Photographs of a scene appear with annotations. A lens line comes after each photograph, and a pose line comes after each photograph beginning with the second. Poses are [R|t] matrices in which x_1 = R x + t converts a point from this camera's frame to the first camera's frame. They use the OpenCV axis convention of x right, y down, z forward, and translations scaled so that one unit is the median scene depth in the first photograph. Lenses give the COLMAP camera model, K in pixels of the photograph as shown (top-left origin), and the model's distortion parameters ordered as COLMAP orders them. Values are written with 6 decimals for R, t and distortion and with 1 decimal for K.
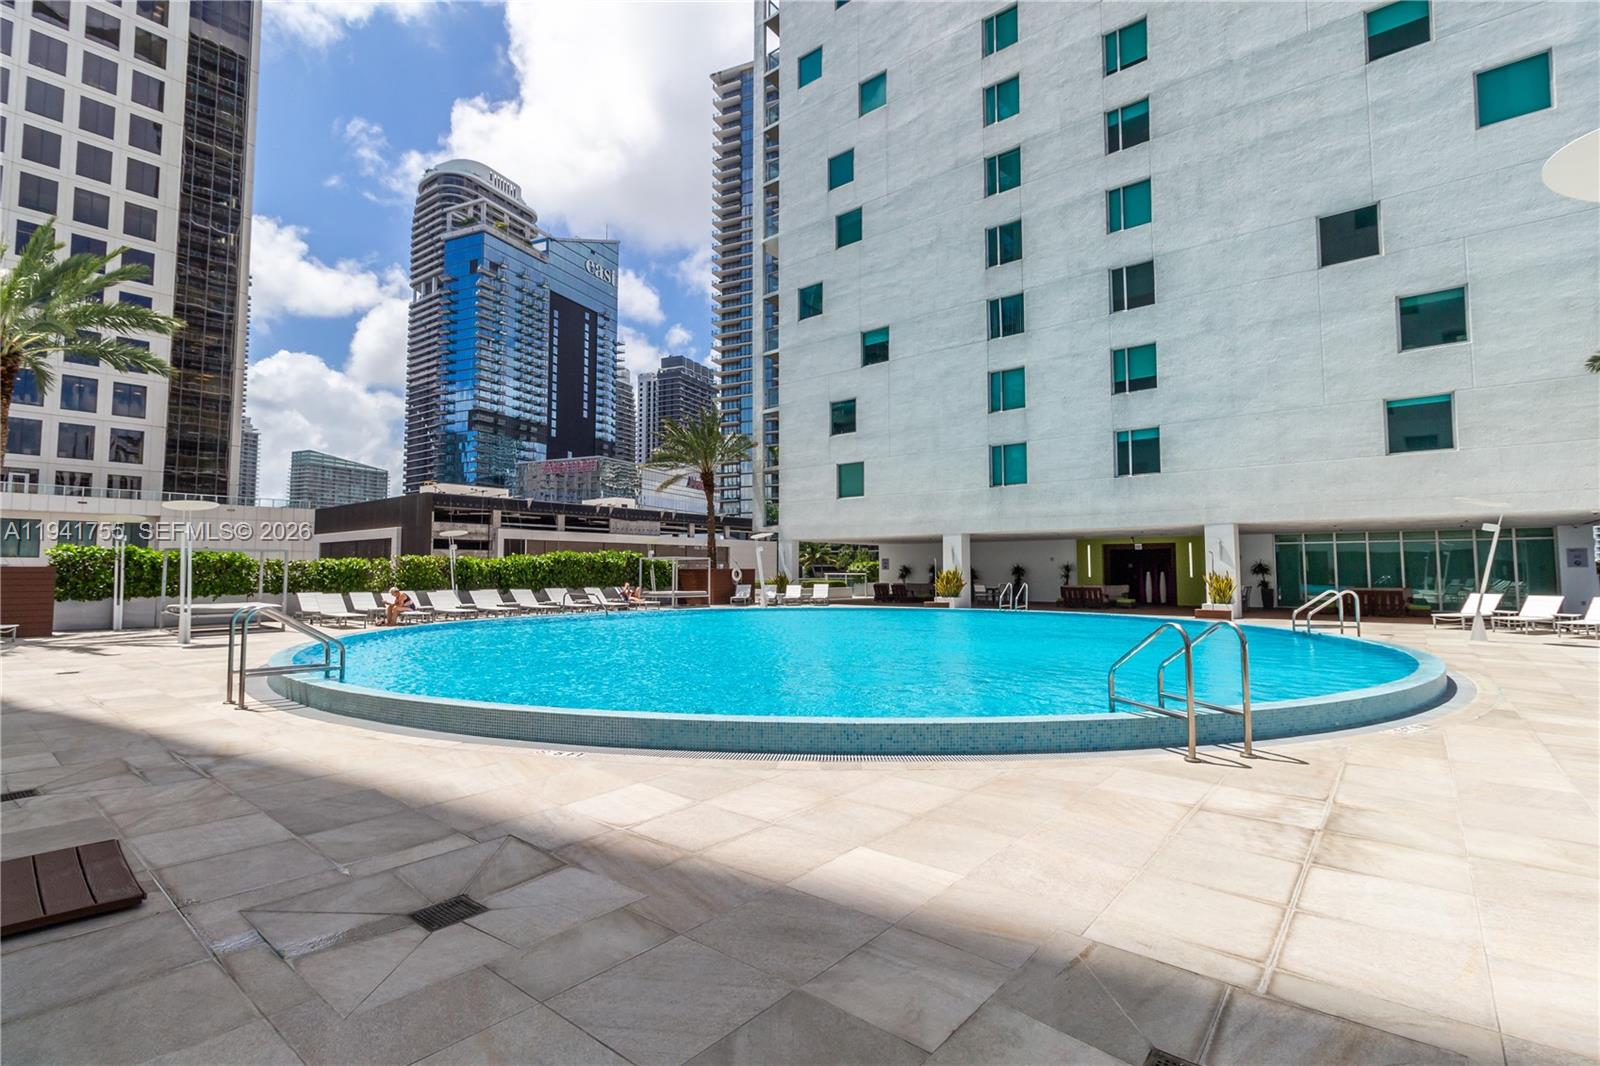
lens RADIAL K [[725.8, 0, 767.6], [0, 725.8, 530.6], [0, 0, 1]] dist [0.002772, 0.001189]
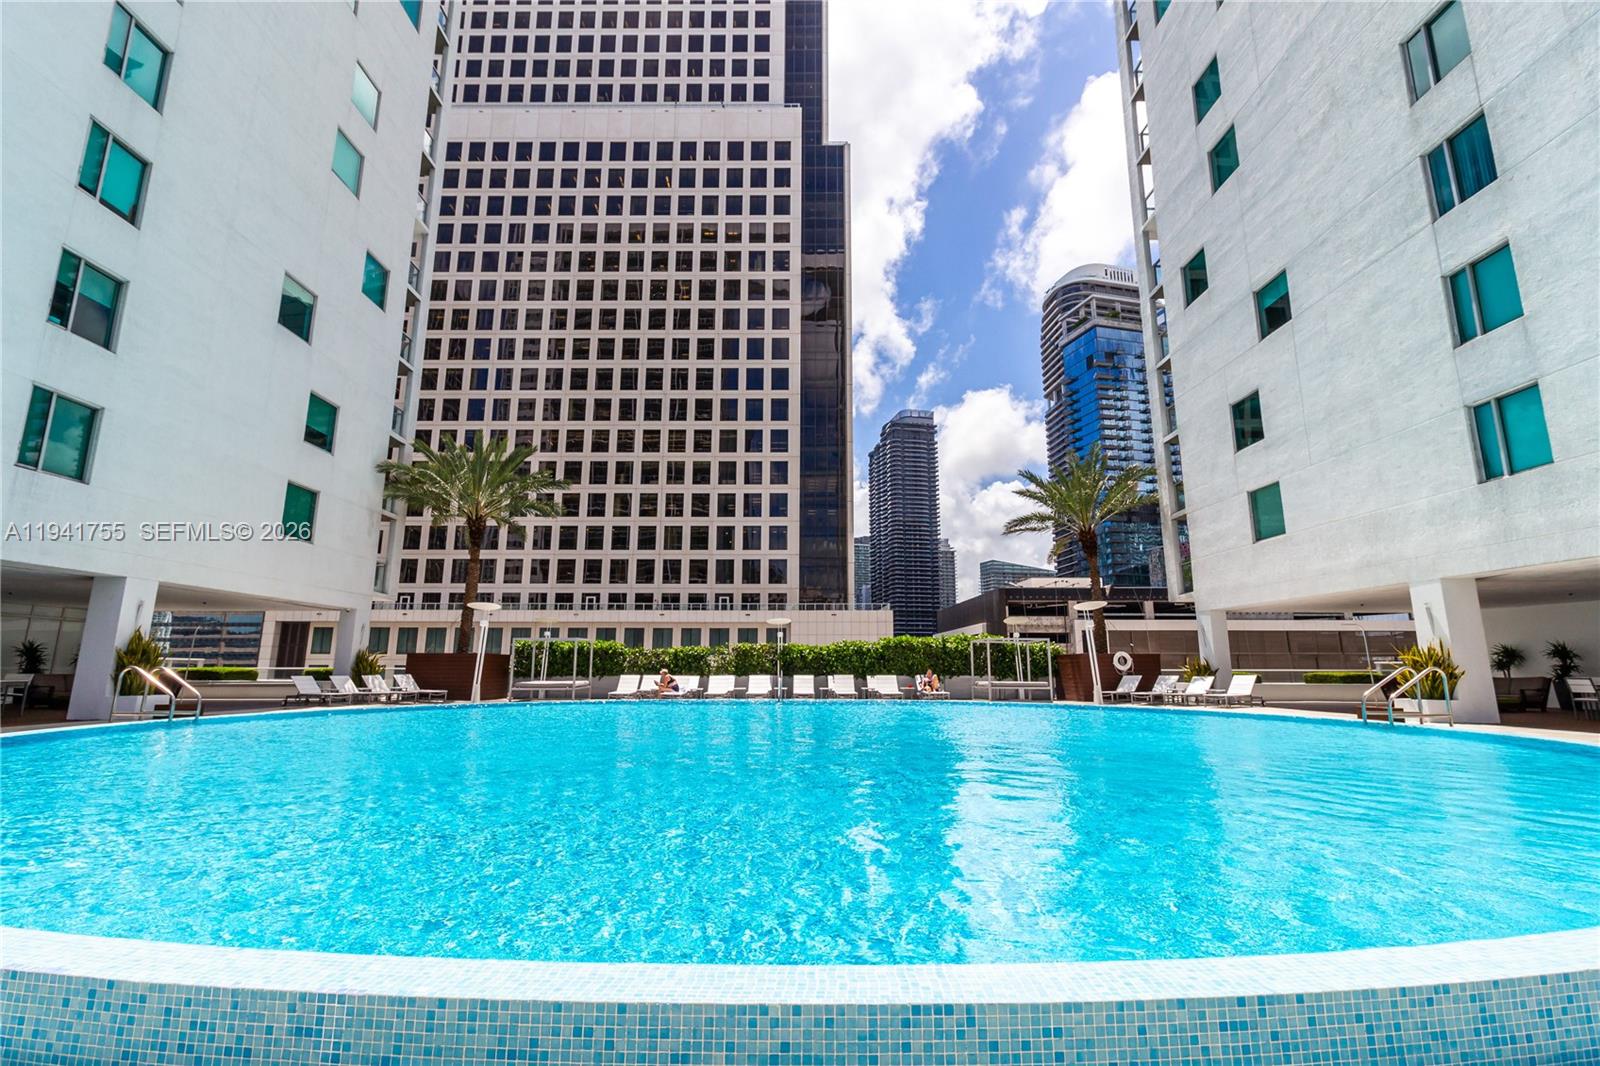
lens RADIAL K [[725.8, 0, 767.6], [0, 725.8, 530.6], [0, 0, 1]] dist [0.002772, 0.001189]
pose [[0.657071, -0.139698, -0.740771, 0.300808], [0.041464, 0.987889, -0.149521, 0.025488], [0.752688, 0.067530, 0.654905, 0.238440]]
